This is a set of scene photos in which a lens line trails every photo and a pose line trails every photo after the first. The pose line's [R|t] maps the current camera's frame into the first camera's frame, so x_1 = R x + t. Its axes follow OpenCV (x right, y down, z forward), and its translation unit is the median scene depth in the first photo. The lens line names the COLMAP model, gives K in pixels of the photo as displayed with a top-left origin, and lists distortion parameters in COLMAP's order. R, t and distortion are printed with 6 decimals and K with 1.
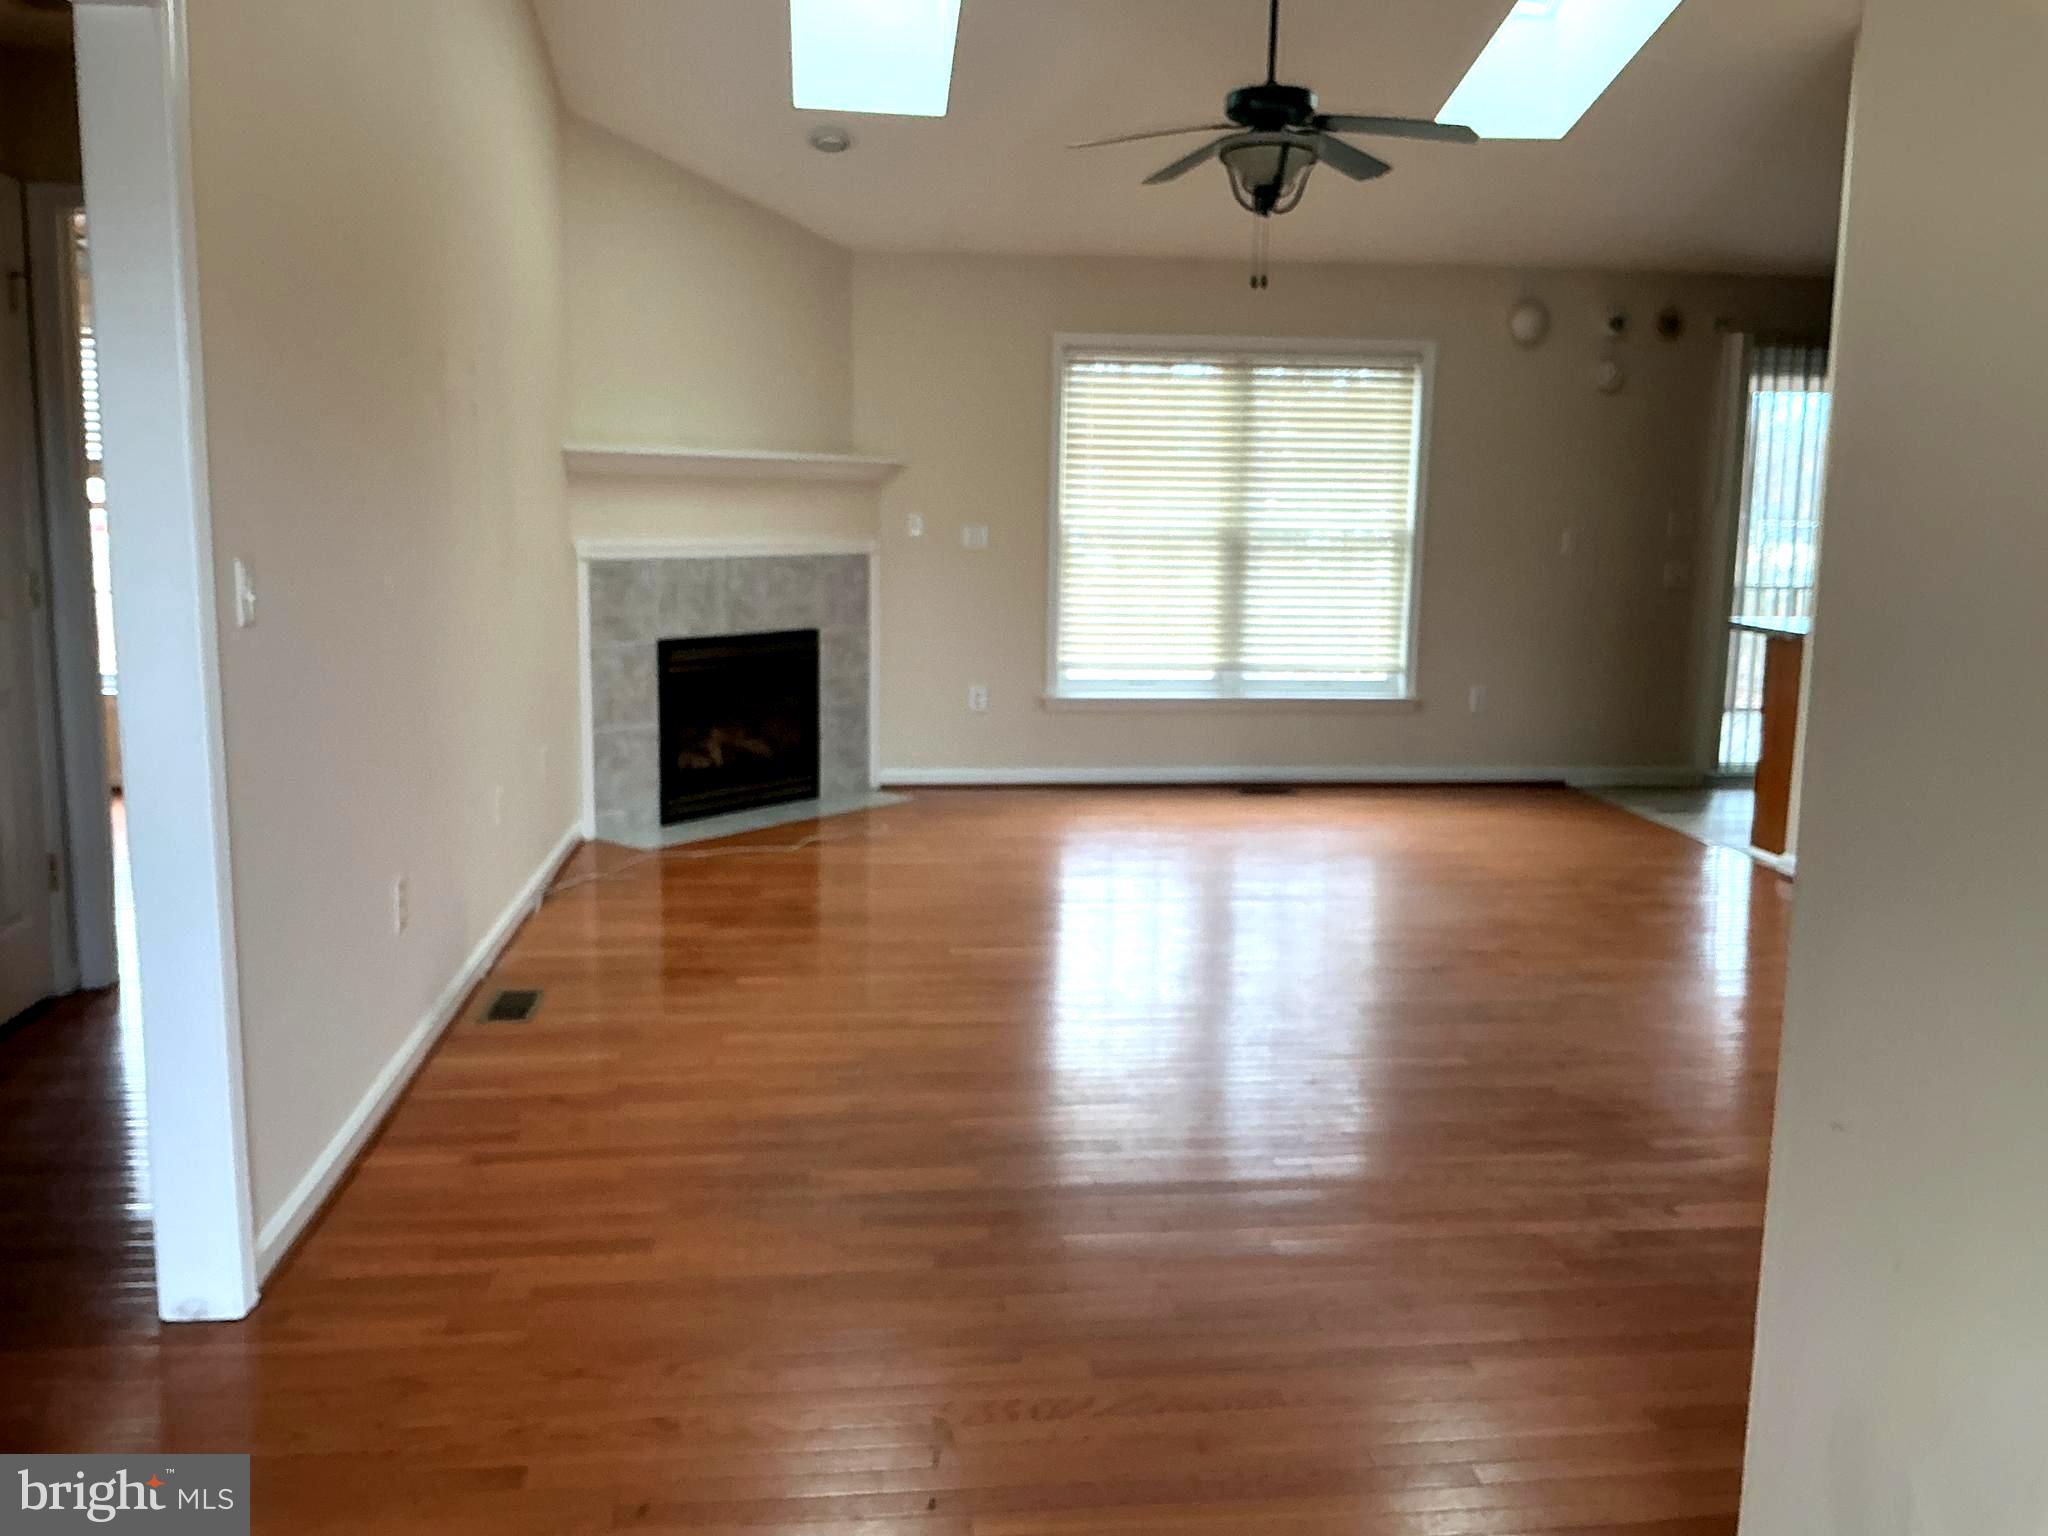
lens RADIAL K [[1690.7, 0, 1024.0], [0, 1690.7, 768.0], [0, 0, 1]] dist [0.119065, -0.201409]
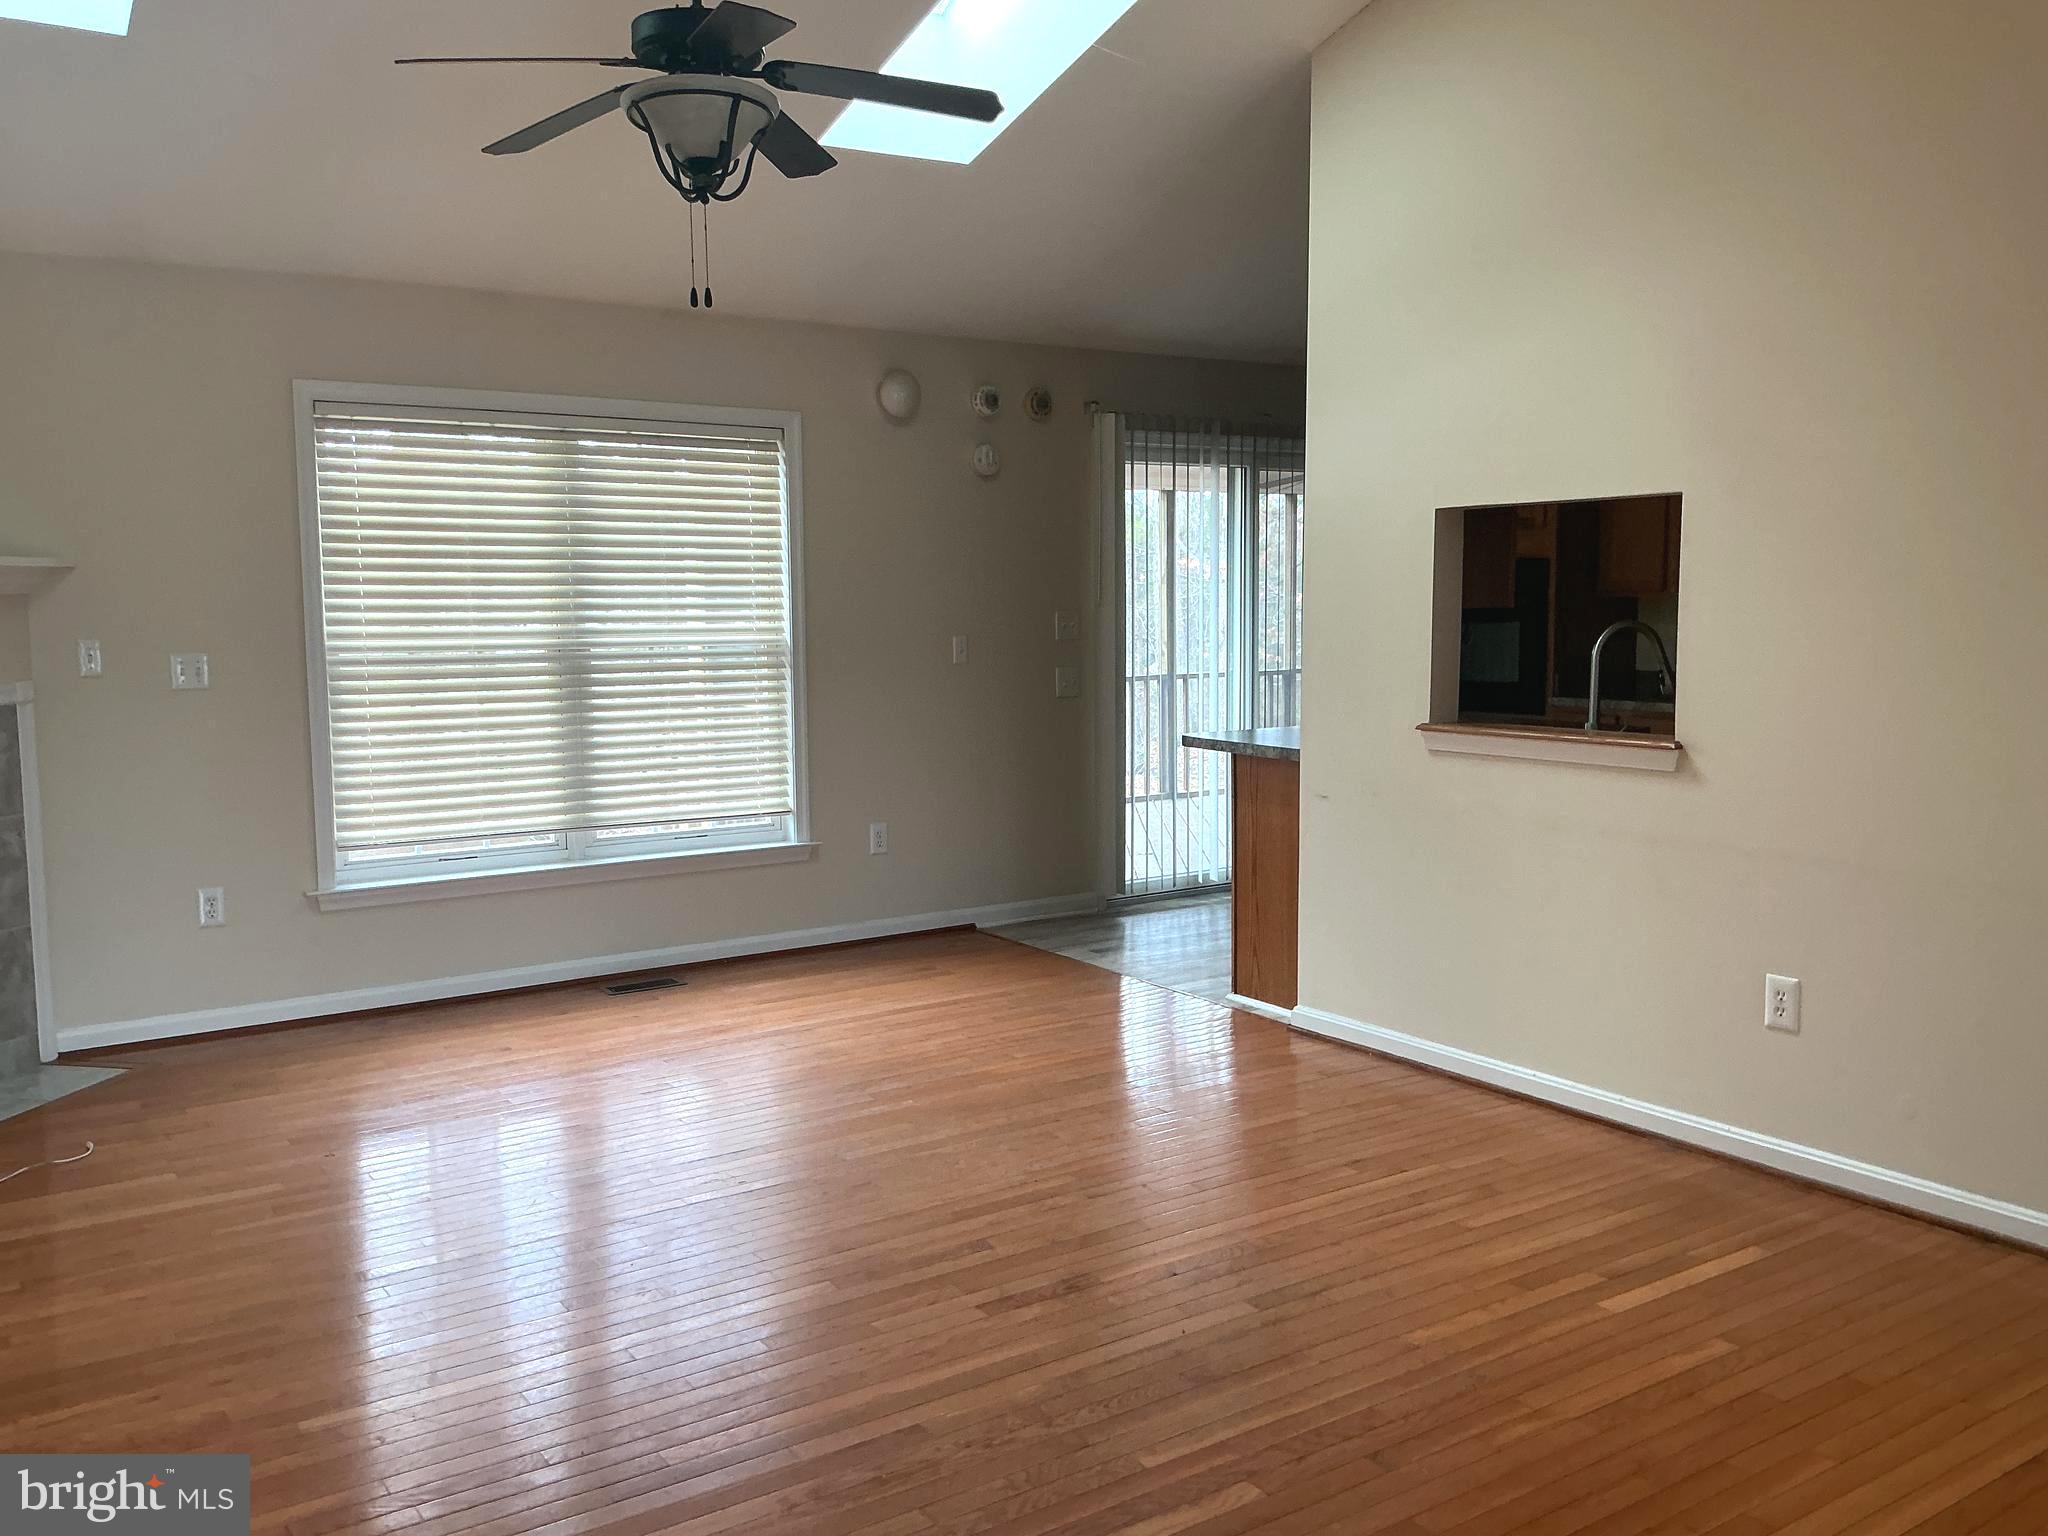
lens RADIAL K [[1690.7, 0, 1024.0], [0, 1690.7, 768.0], [0, 0, 1]] dist [0.119065, -0.201409]
pose [[0.885921, -0.071750, 0.458254, -0.050707], [0.097531, 0.994692, -0.032810, -0.042255], [-0.453467, 0.073761, 0.888216, 0.235525]]
